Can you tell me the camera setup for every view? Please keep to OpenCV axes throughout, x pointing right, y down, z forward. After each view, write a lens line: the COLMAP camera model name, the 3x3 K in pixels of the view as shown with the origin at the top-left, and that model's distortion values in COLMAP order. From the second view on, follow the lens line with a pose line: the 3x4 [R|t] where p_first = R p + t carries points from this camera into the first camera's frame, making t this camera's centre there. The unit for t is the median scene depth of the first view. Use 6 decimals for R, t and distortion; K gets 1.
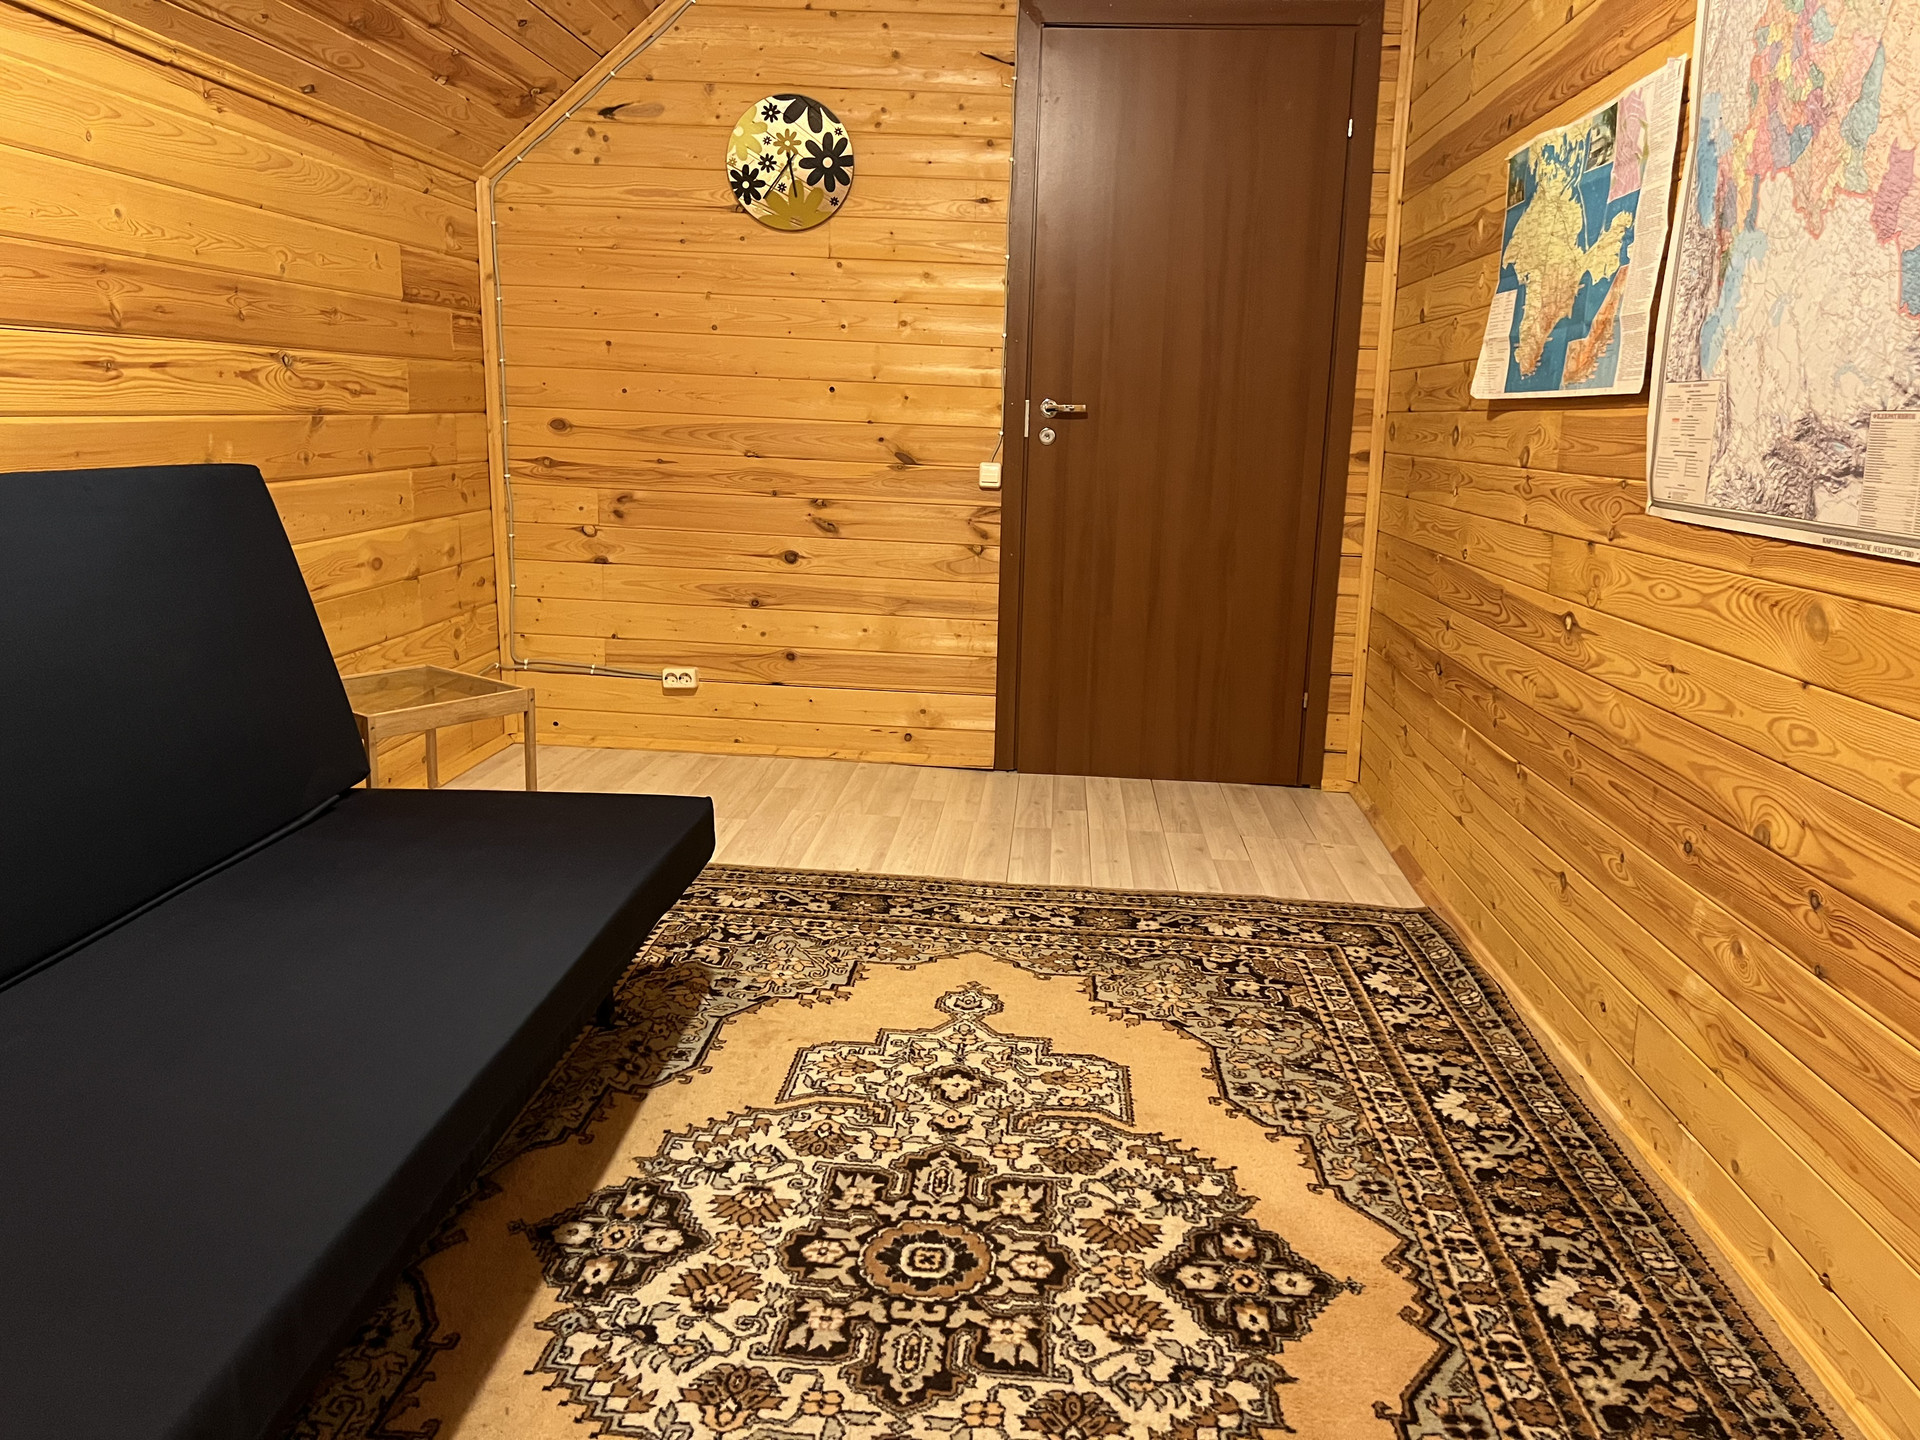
lens RADIAL K [[1432.7, 0, 961.9], [0, 1432.7, 712.1], [0, 0, 1]] dist [0.052247, -0.057490]
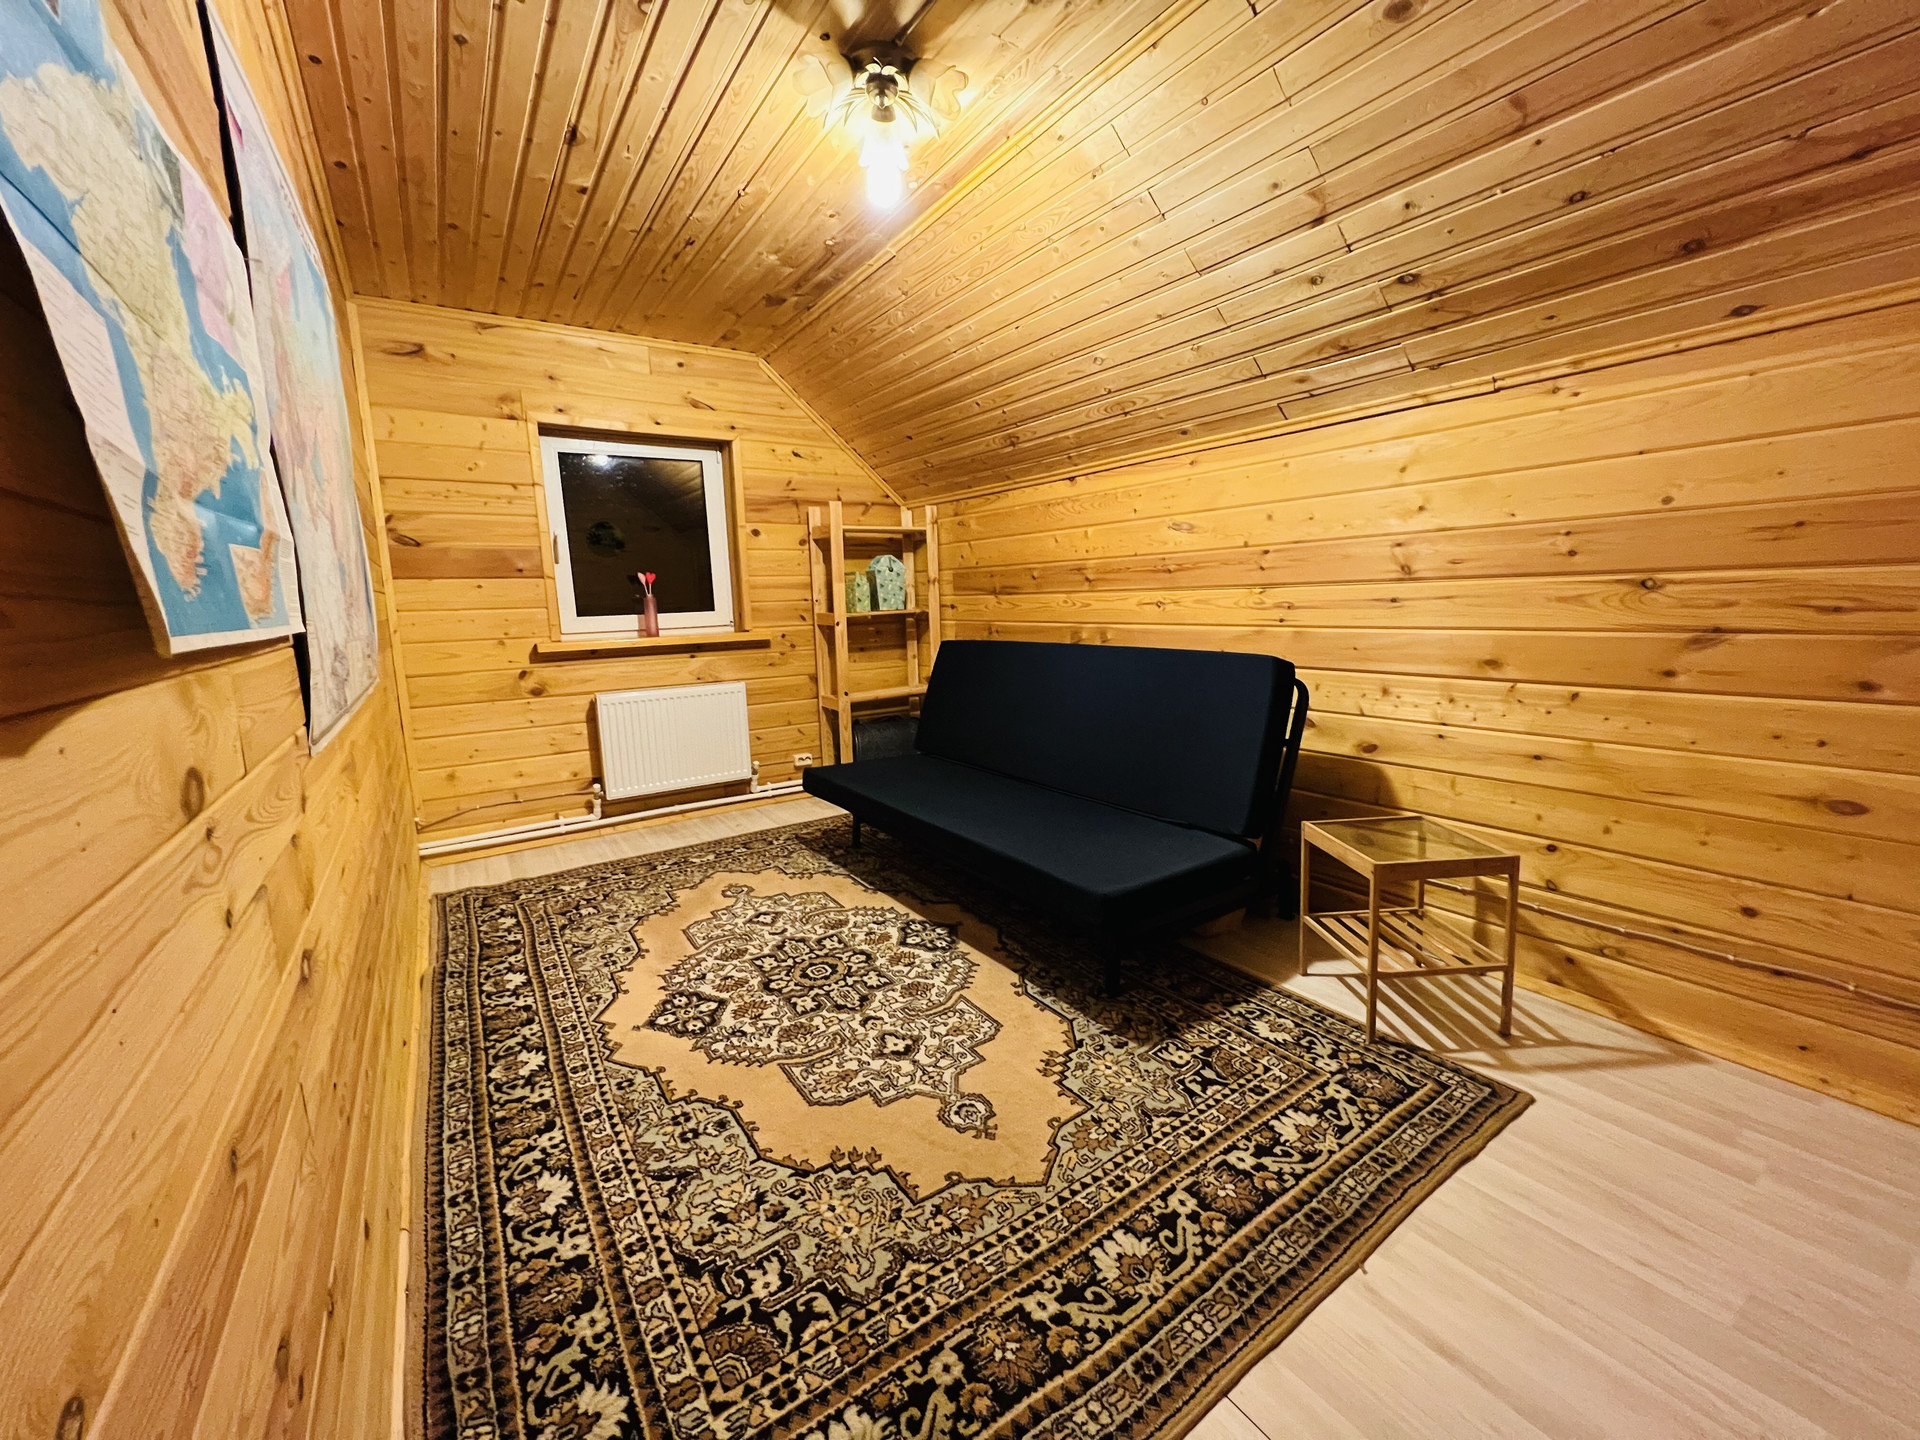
lens RADIAL K [[766.8, 0, 959.0], [0, 766.8, 716.5], [0, 0, 1]] dist [-0.002717, 0.000398]
pose [[-0.789075, 0.088597, -0.607875, 0.492412], [-0.120226, 0.948135, 0.294254, -0.400898], [0.602418, 0.305271, -0.737498, 1.795209]]
